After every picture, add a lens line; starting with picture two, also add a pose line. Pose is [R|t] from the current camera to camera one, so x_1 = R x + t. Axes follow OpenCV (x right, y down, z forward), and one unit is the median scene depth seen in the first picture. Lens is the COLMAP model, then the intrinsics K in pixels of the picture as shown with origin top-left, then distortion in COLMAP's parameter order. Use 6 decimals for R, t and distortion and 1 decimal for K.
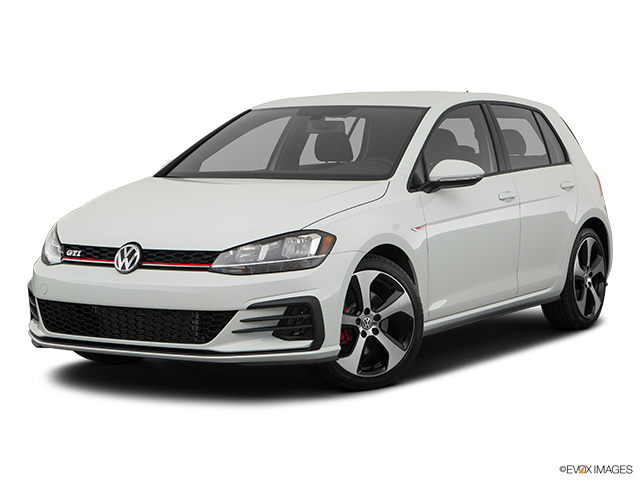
lens RADIAL K [[1498.7, 0, 323.3], [0, 1498.7, 241.4], [0, 0, 1]] dist [0.195089, 0.000000]
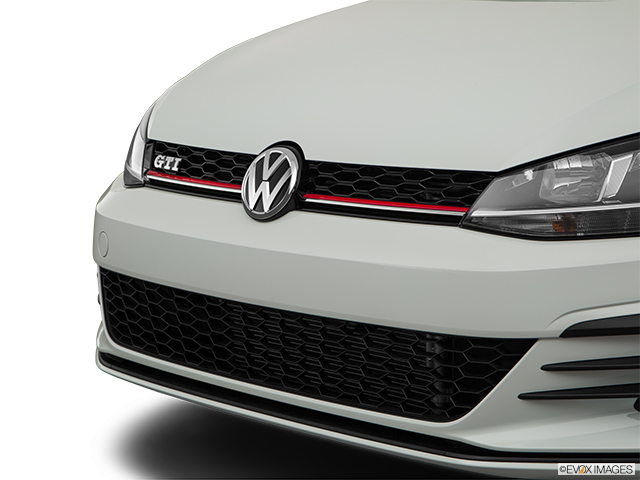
lens RADIAL K [[1609.1, 0, 319.6], [0, 1609.1, 235.8], [0, 0, 1]] dist [0.187037, 0.000000]
pose [[0.967662, 0.031657, -0.250255, -0.010113], [-0.011737, 0.996670, 0.080693, -0.008901], [0.251976, -0.075147, 0.964811, 0.572711]]
